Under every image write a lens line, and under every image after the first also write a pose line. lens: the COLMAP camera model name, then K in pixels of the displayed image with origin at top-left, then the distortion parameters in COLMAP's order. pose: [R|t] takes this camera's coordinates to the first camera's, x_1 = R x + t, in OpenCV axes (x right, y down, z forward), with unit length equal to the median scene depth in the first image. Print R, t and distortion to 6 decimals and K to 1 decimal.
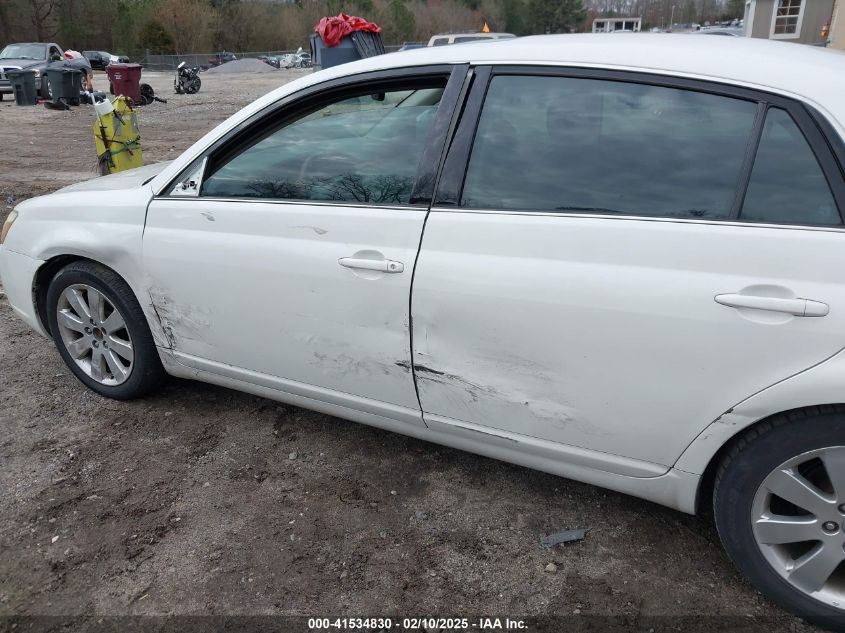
lens RADIAL K [[684.5, 0, 422.5], [0, 684.5, 316.5], [0, 0, 1]] dist [0.087083, -0.144661]
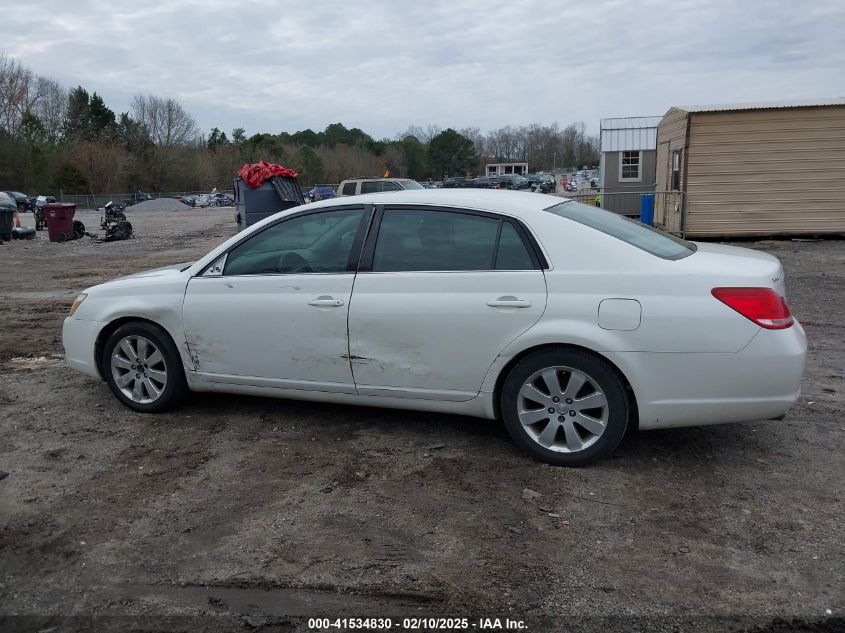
lens RADIAL K [[684.5, 0, 422.5], [0, 684.5, 316.5], [0, 0, 1]] dist [0.087083, -0.144661]
pose [[0.991462, -0.024476, 0.128075, -0.037459], [0.047738, 0.982166, -0.181854, 0.221720], [-0.121339, 0.186416, 0.974949, -0.610423]]
